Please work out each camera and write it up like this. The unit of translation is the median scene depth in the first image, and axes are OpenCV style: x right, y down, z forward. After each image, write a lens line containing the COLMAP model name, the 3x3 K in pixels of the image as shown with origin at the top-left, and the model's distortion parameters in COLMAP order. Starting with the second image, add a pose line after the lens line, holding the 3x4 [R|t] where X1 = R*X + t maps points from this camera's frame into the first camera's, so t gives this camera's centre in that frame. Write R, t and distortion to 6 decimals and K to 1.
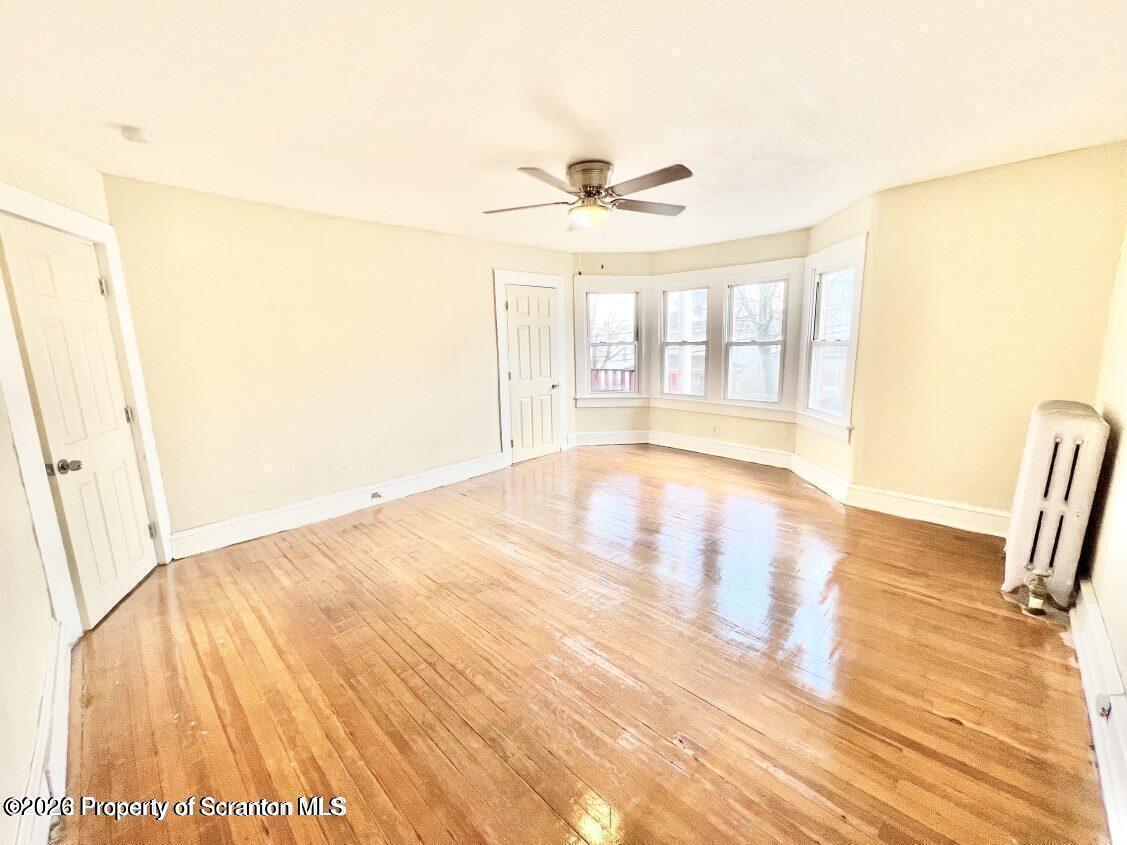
lens RADIAL K [[451.5, 0, 553.4], [0, 451.5, 418.7], [0, 0, 1]] dist [0.001019, 0.000658]
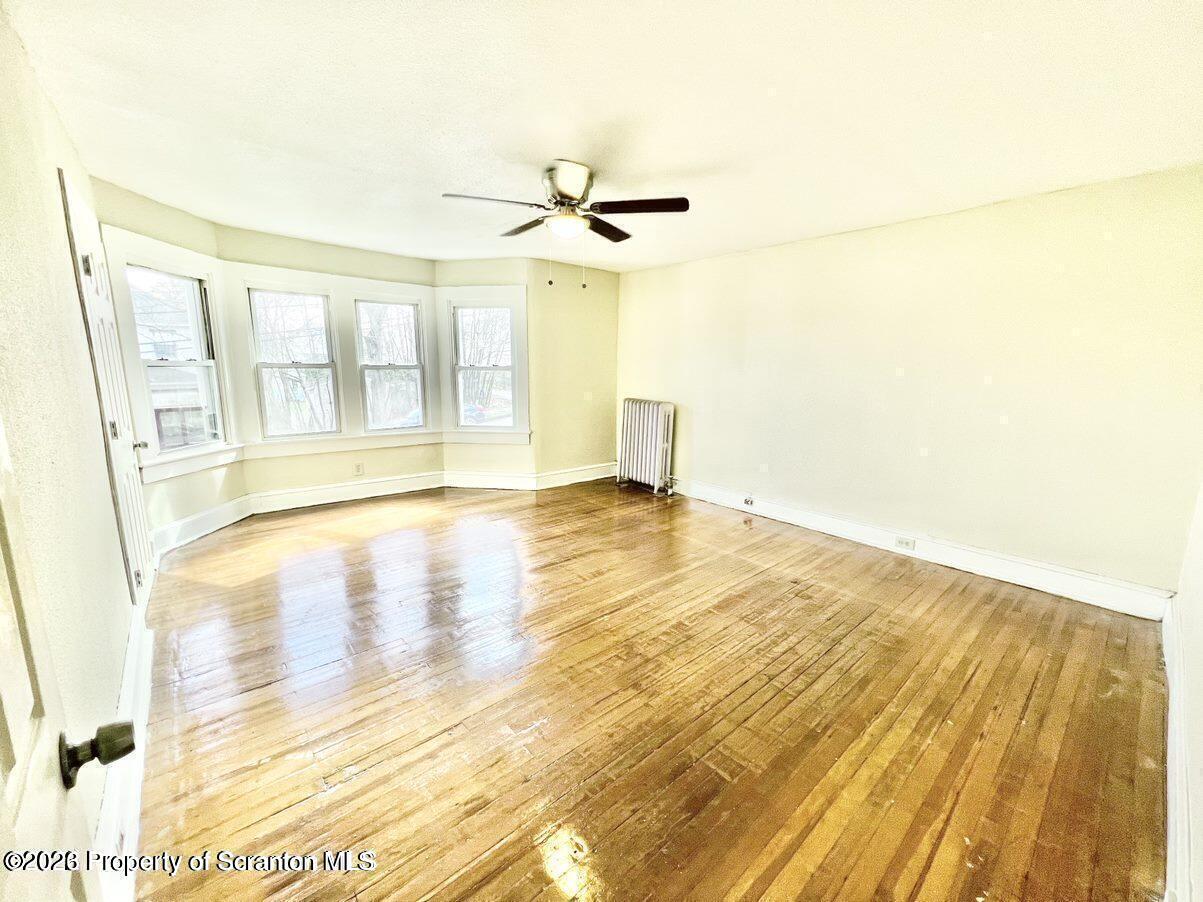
lens RADIAL K [[482.0, 0, 591.9], [0, 482.0, 456.8], [0, 0, 1]] dist [0.001019, 0.000658]
pose [[0.075532, -0.164643, 0.983457, -0.768905], [0.157611, 0.975847, 0.151264, -0.100891], [-0.984608, 0.143578, 0.099657, 0.729159]]
